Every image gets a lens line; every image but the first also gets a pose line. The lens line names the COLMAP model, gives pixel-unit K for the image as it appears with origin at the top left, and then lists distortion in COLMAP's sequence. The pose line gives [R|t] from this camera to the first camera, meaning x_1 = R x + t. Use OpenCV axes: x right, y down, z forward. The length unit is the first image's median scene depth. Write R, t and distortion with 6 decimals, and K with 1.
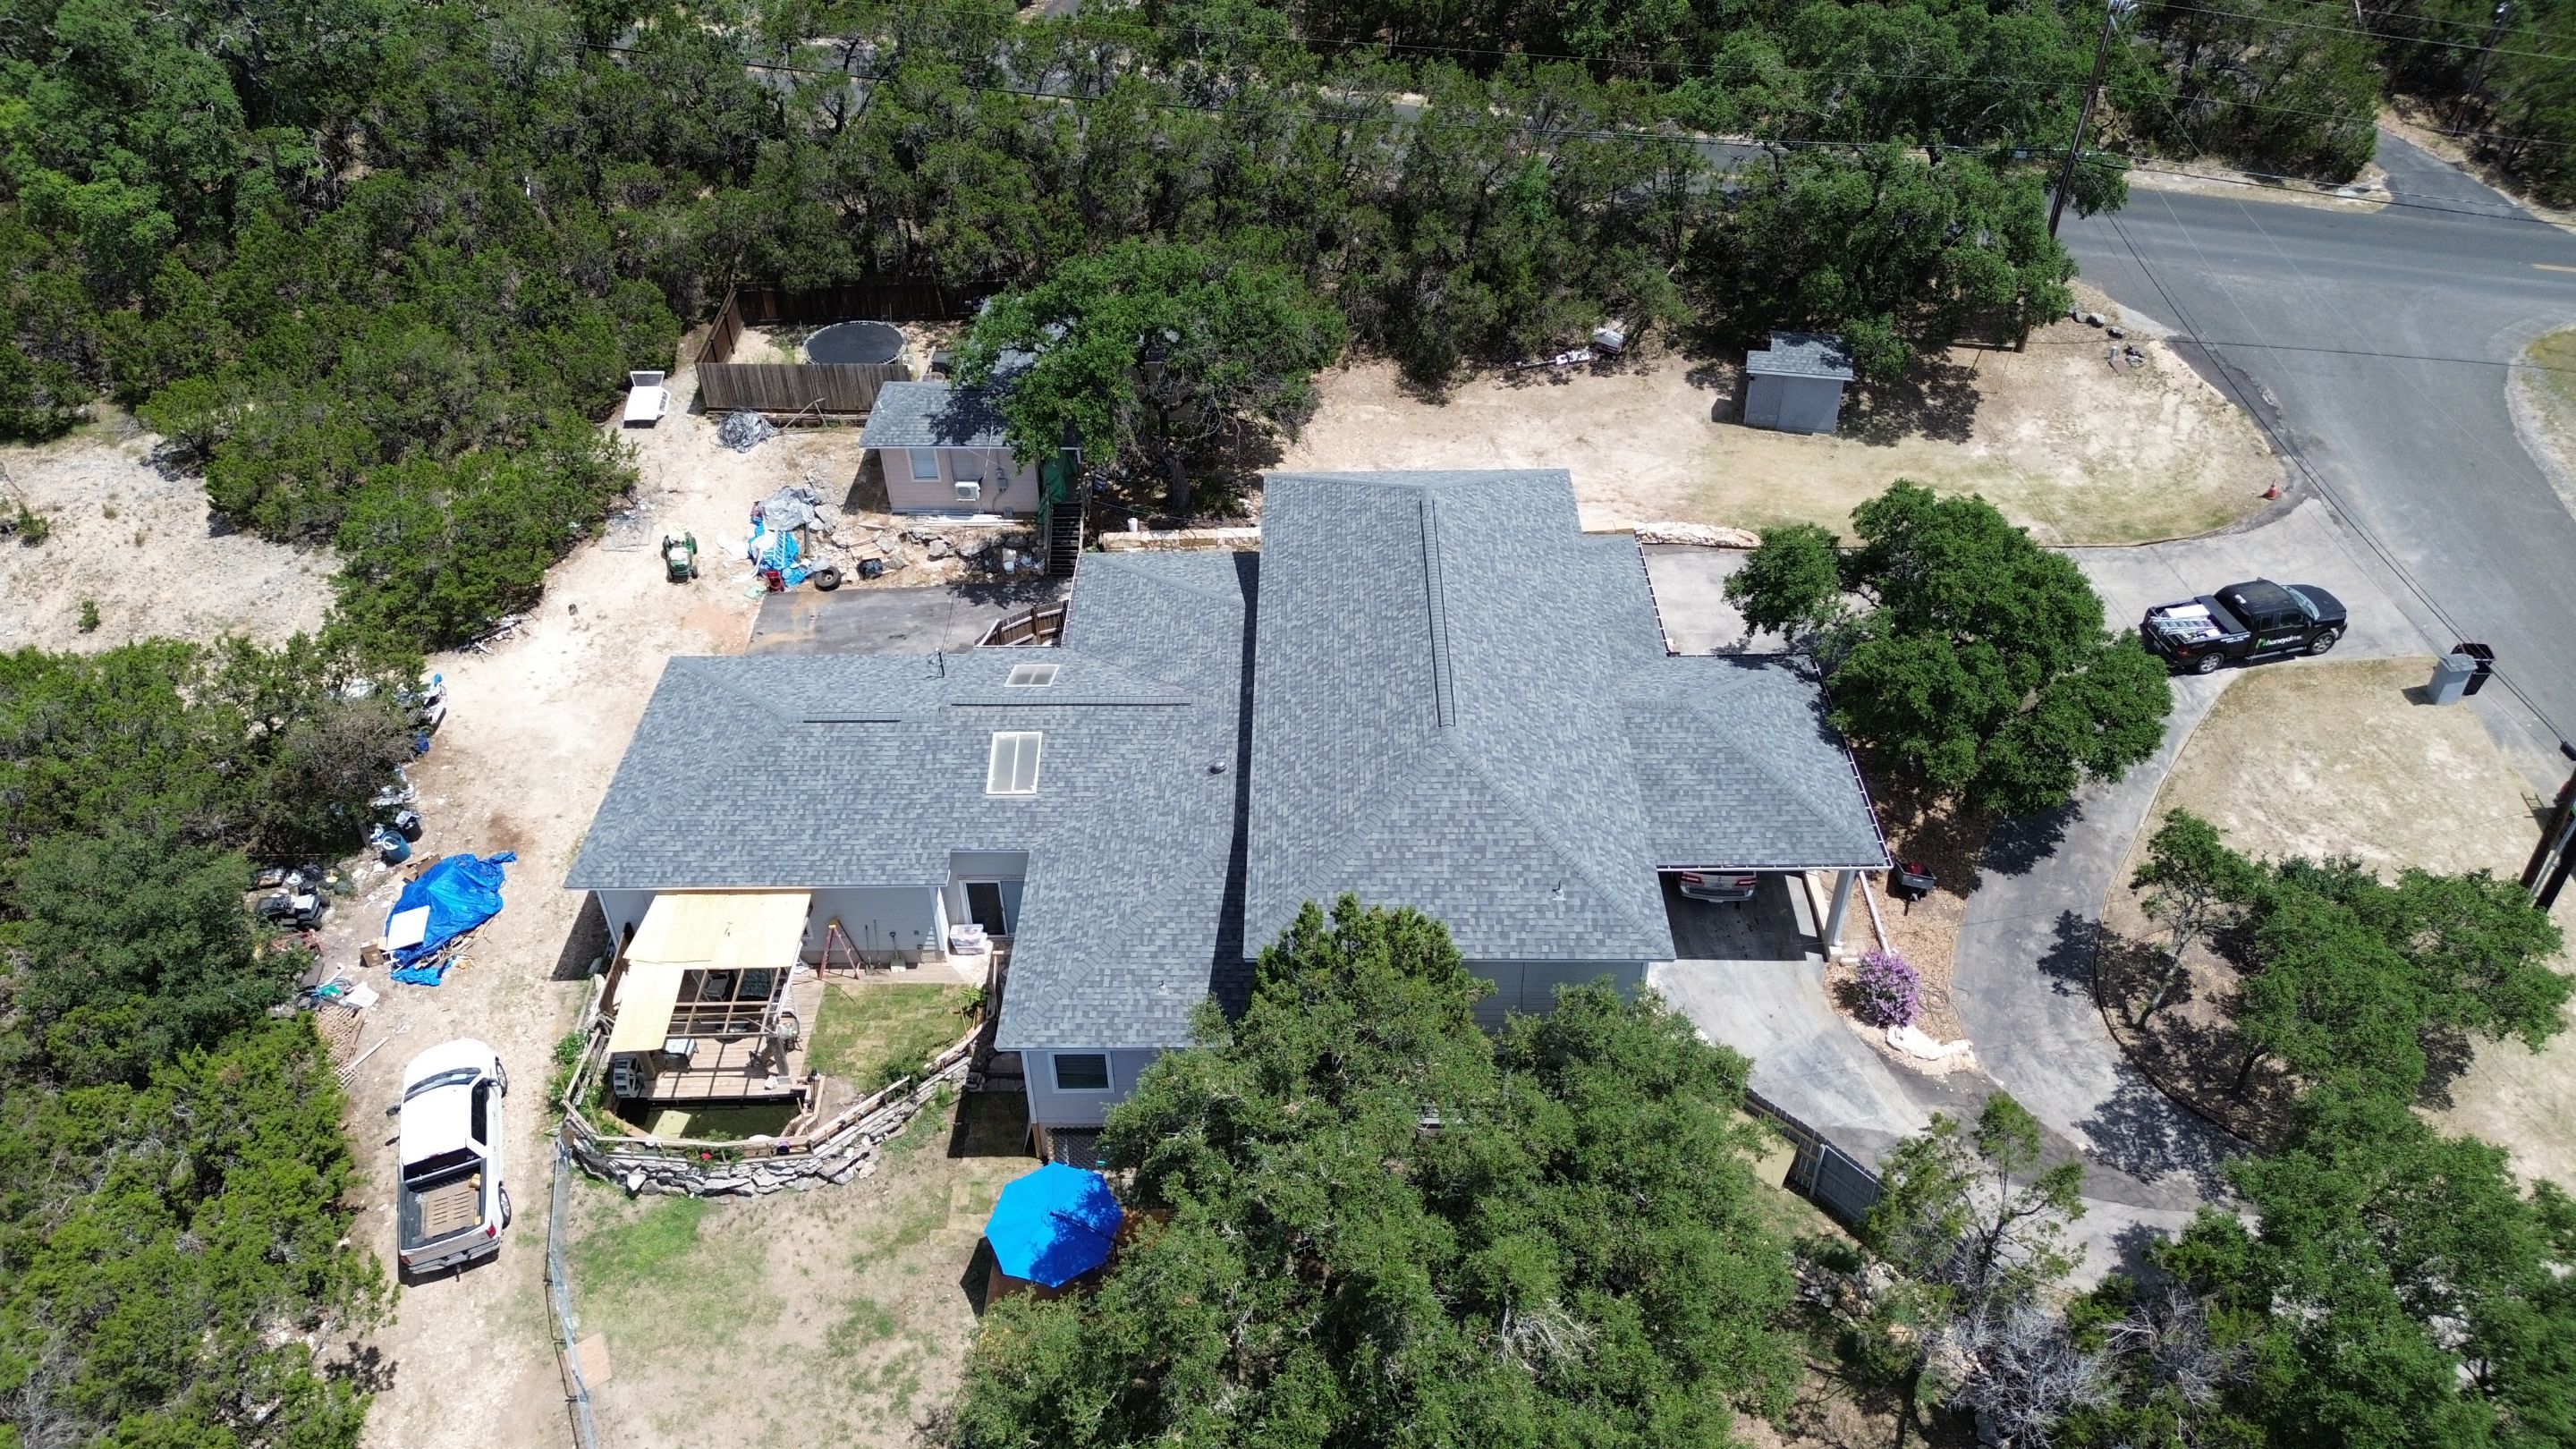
lens RADIAL K [[1819.4, 0, 1287.7], [0, 1819.4, 727.2], [0, 0, 1]] dist [0.071382, -0.075313]
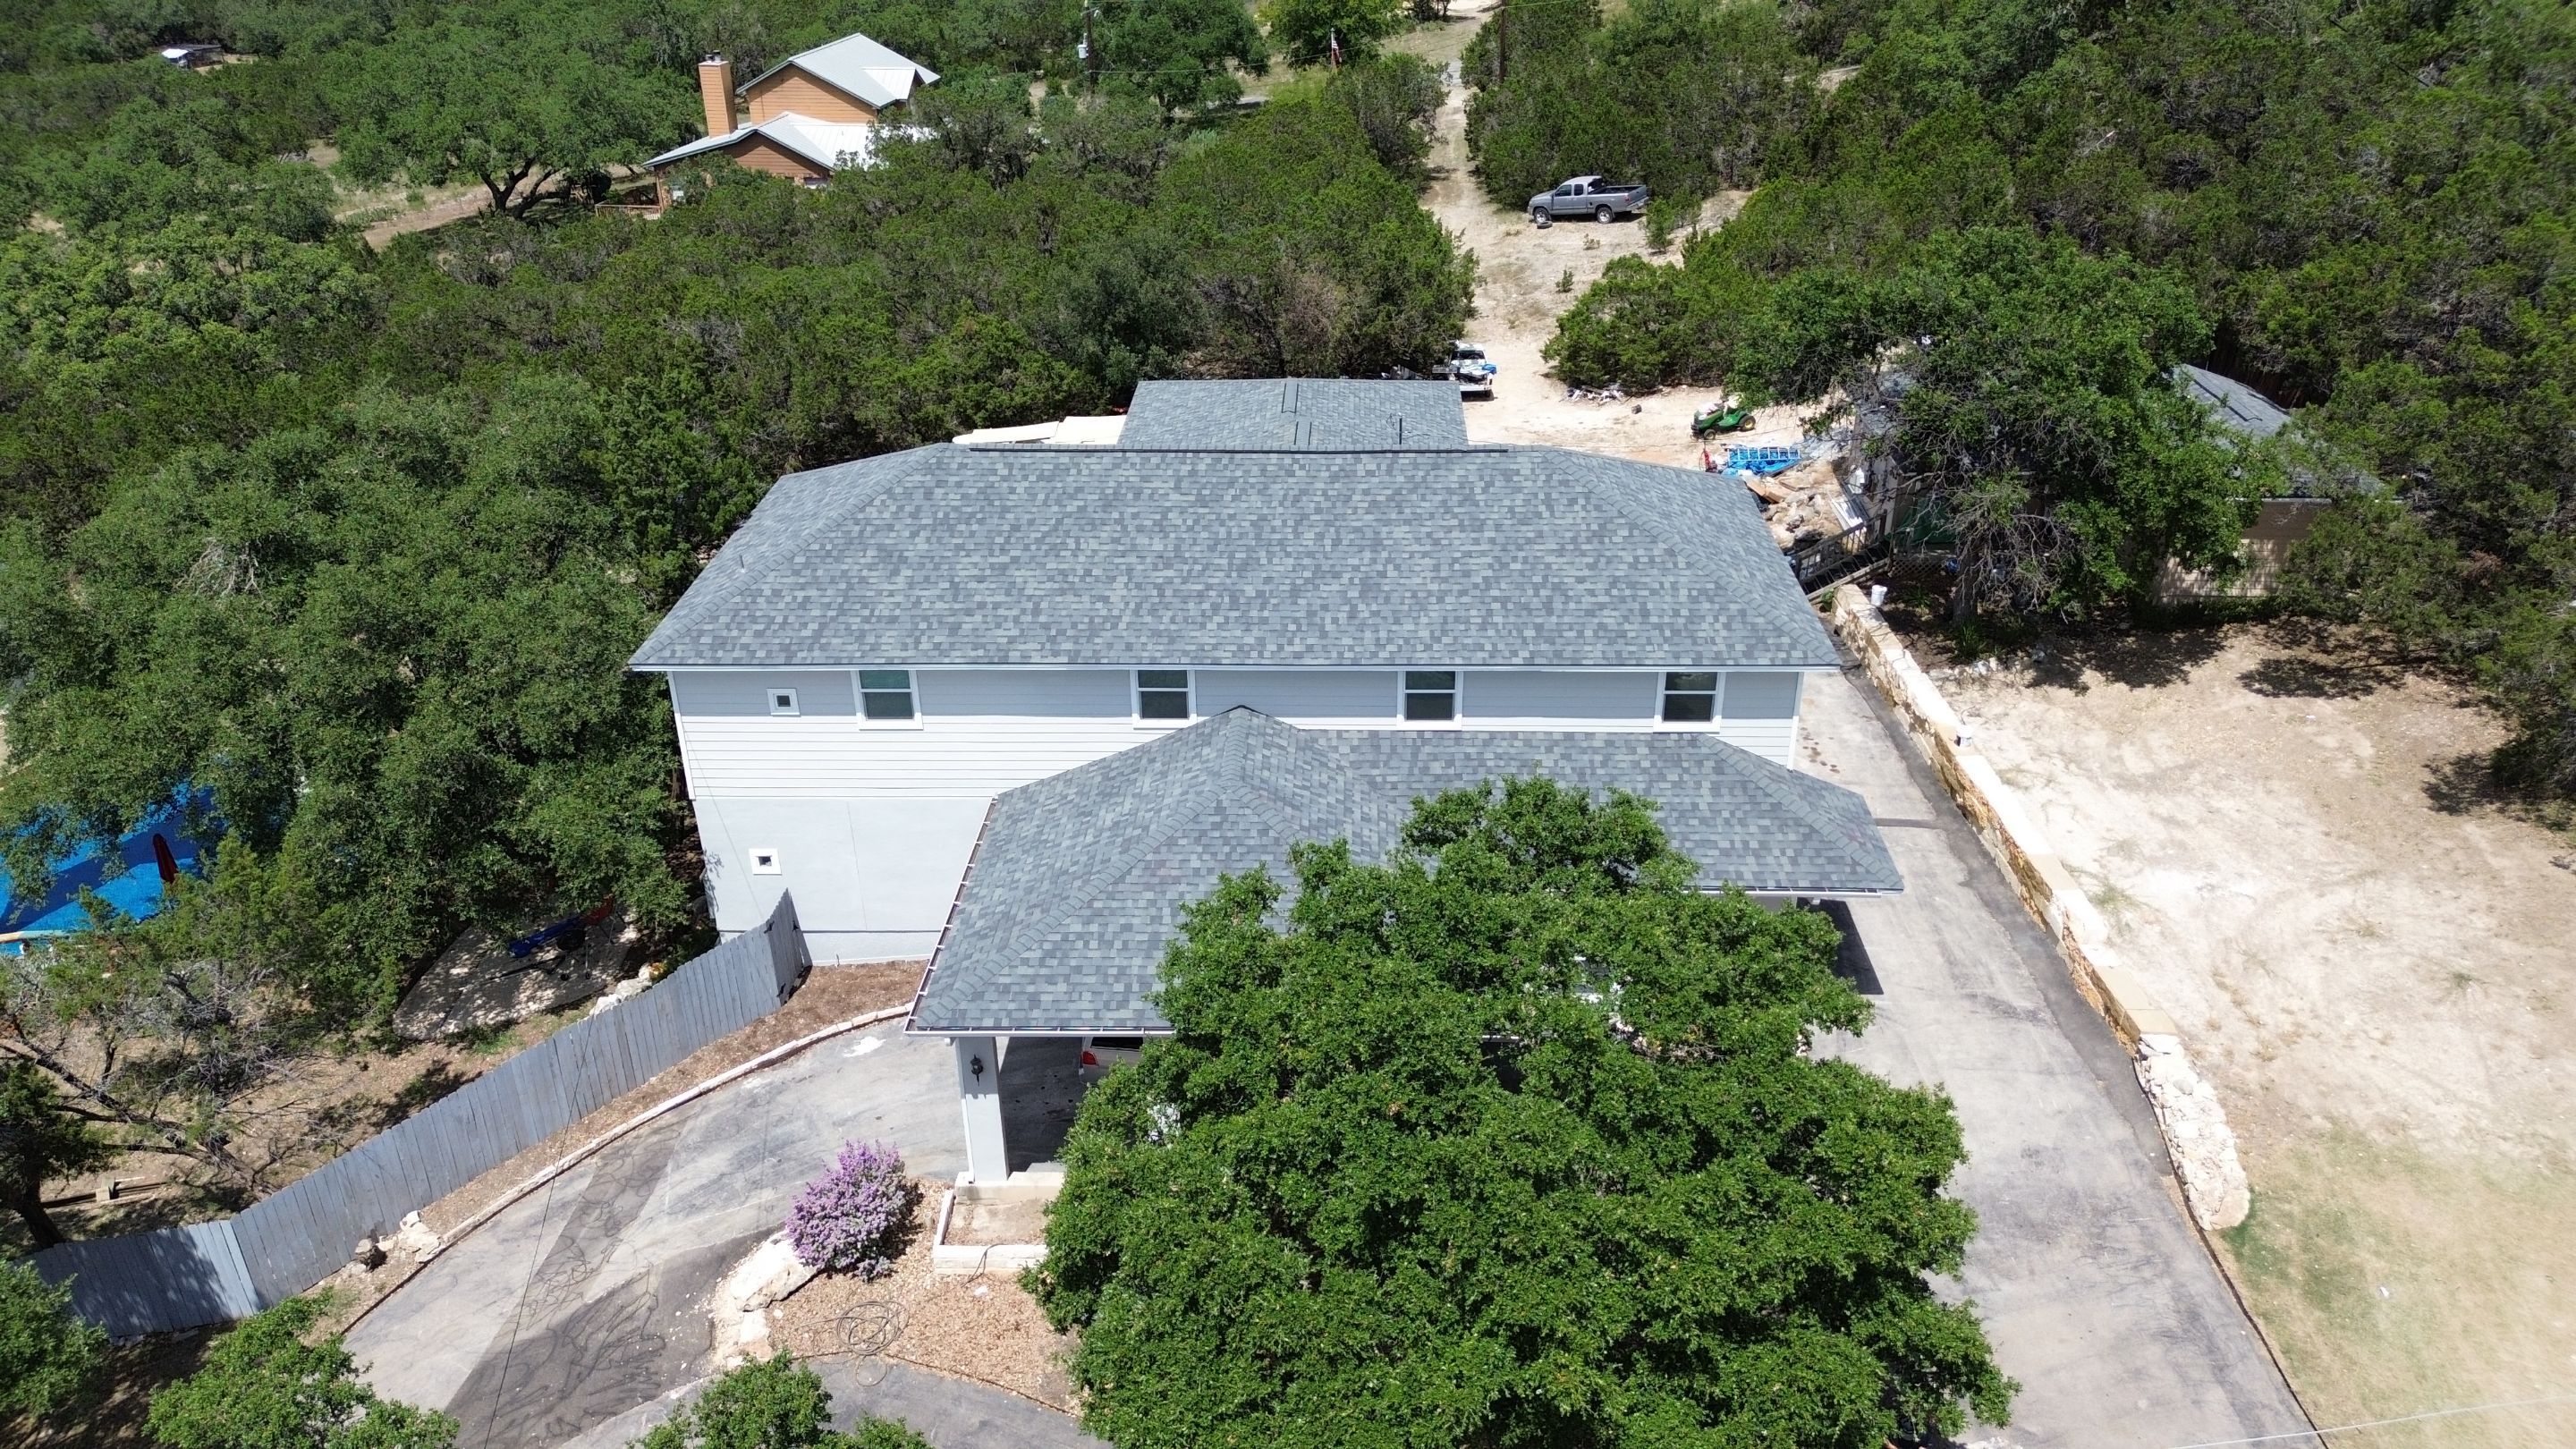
lens RADIAL K [[1819.4, 0, 1288.8], [0, 1819.4, 725.3], [0, 0, 1]] dist [0.071382, -0.075313]
pose [[-0.024206, 0.476098, -0.879059, 0.740911], [-0.611391, 0.688657, 0.389811, -0.275114], [0.790958, 0.546885, 0.274413, 0.823478]]
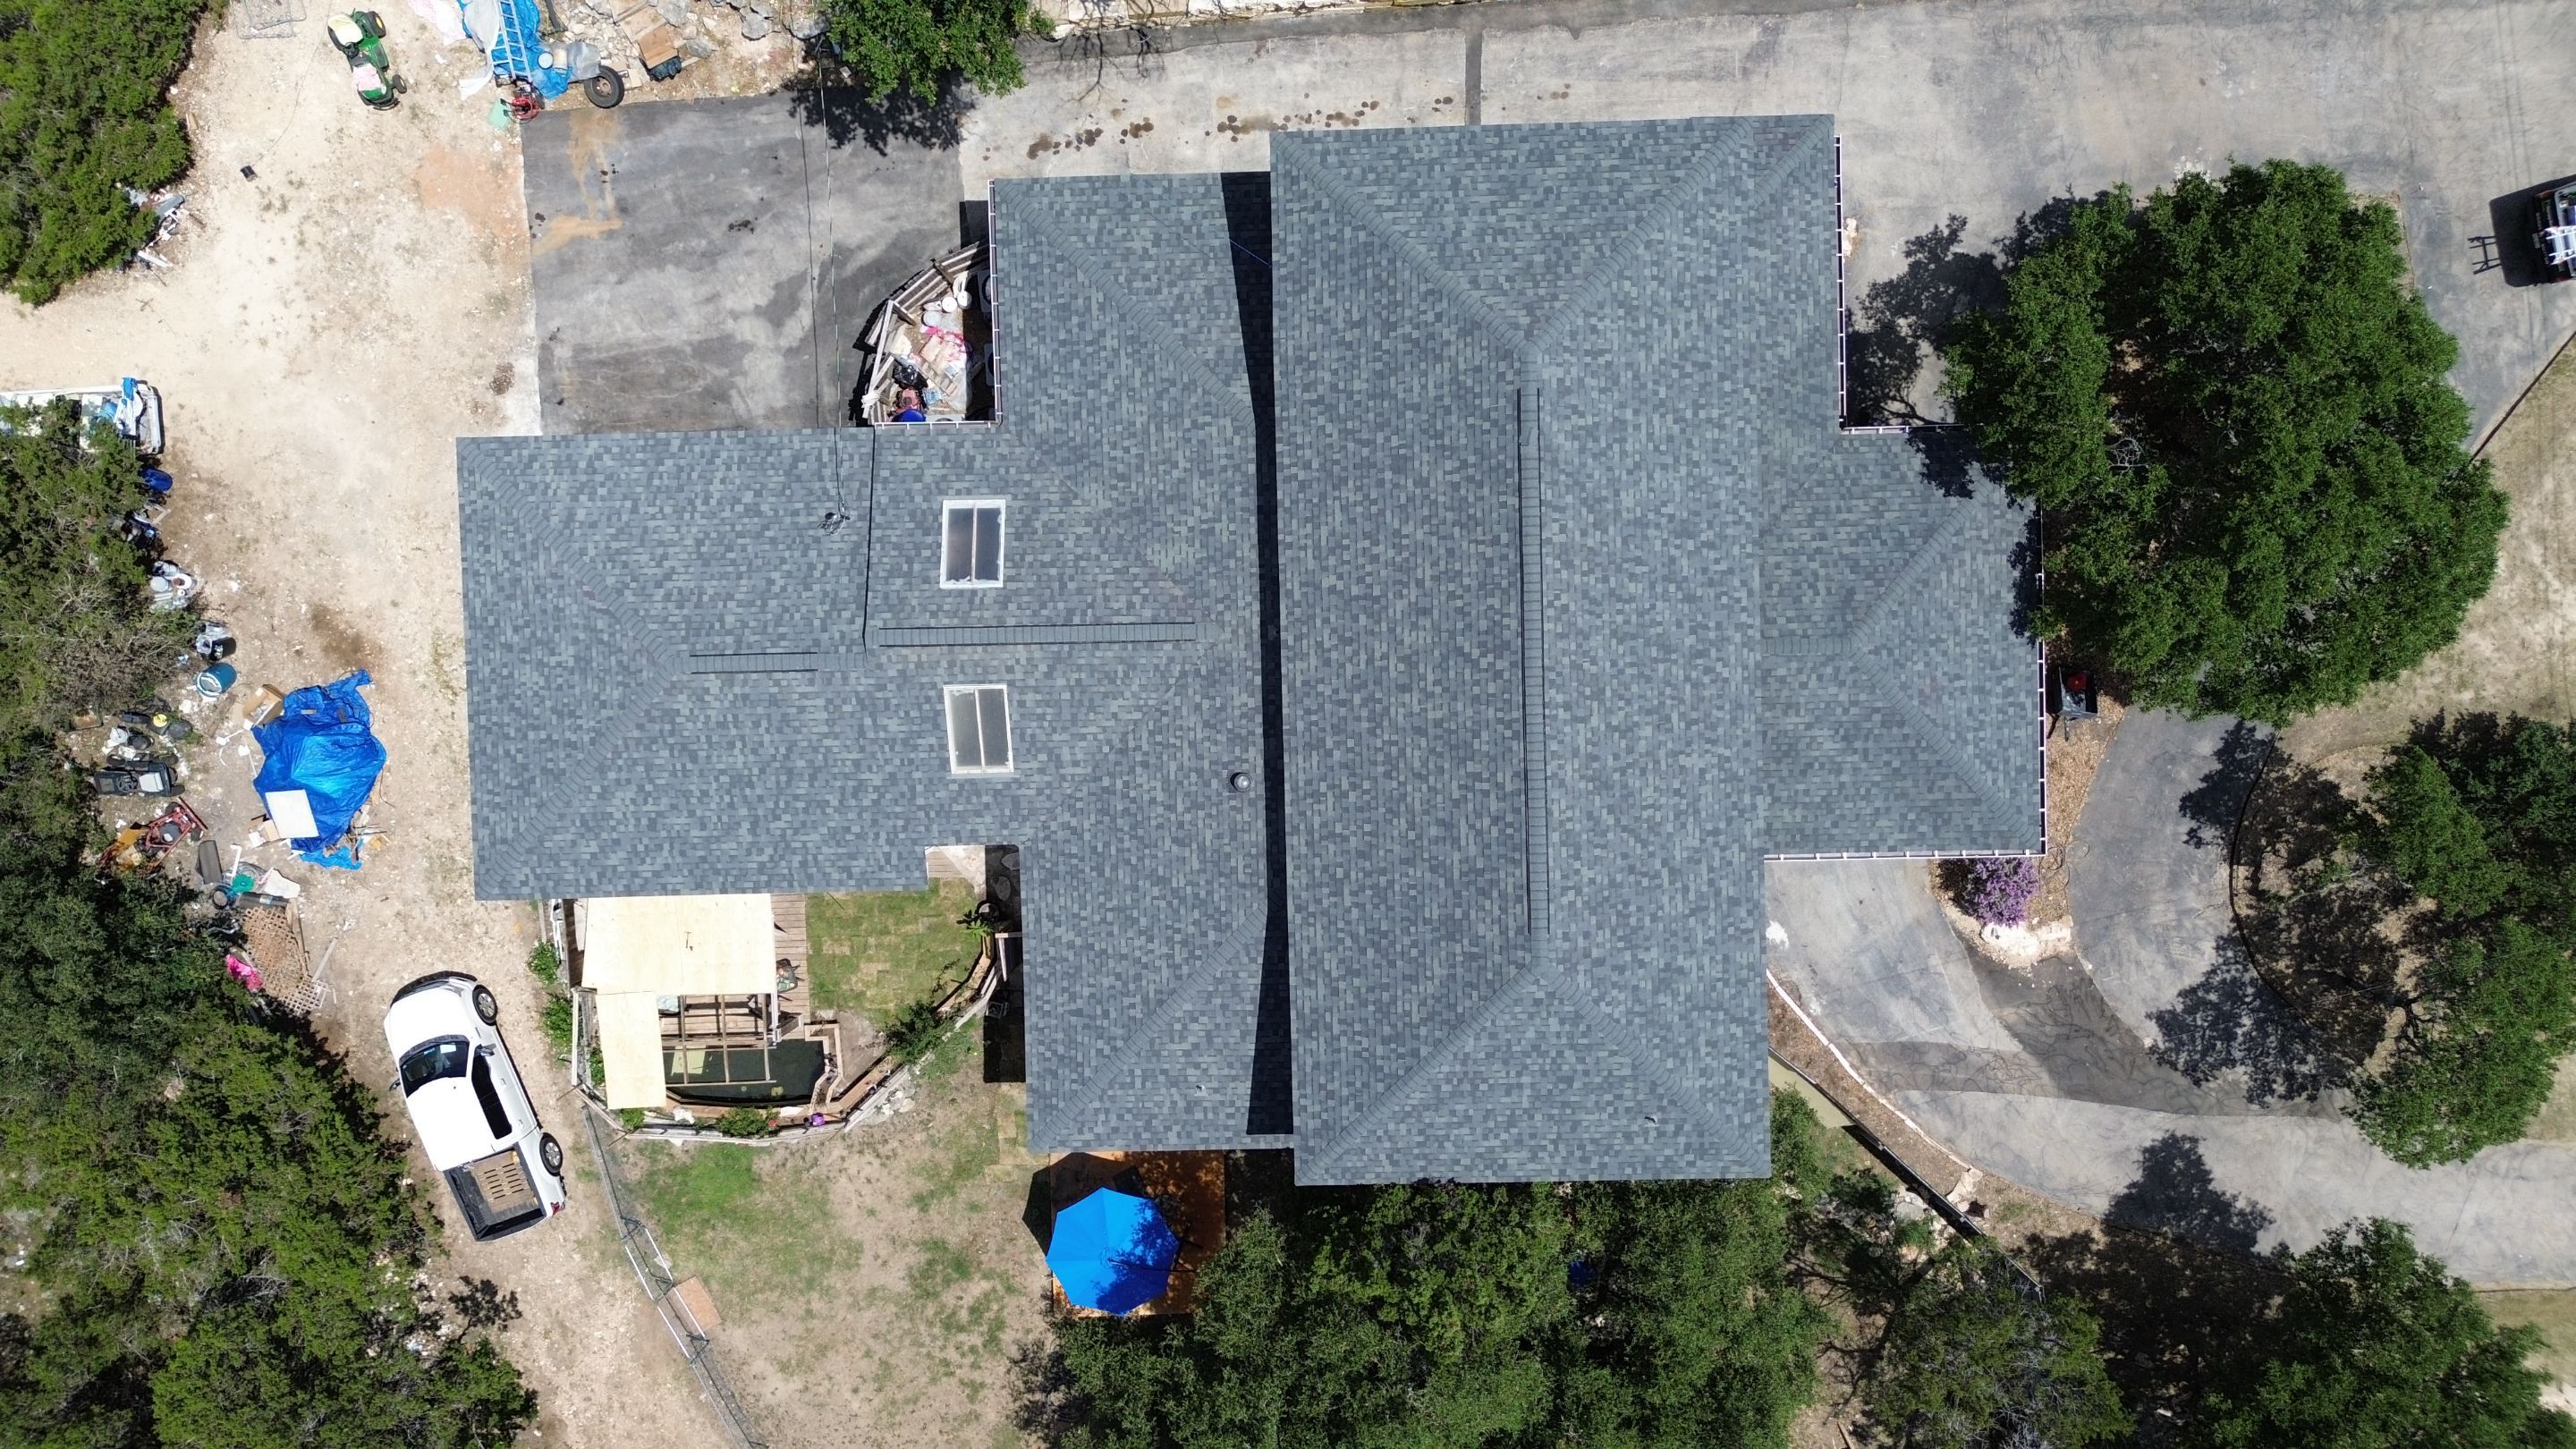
lens RADIAL K [[1819.4, 0, 1283.3], [0, 1819.4, 725.1], [0, 0, 1]] dist [0.071382, -0.075313]
pose [[0.999315, -0.036882, 0.002923, -0.020038], [0.019515, 0.592579, 0.805276, -0.603719], [-0.031432, -0.804667, 0.592893, 0.519936]]
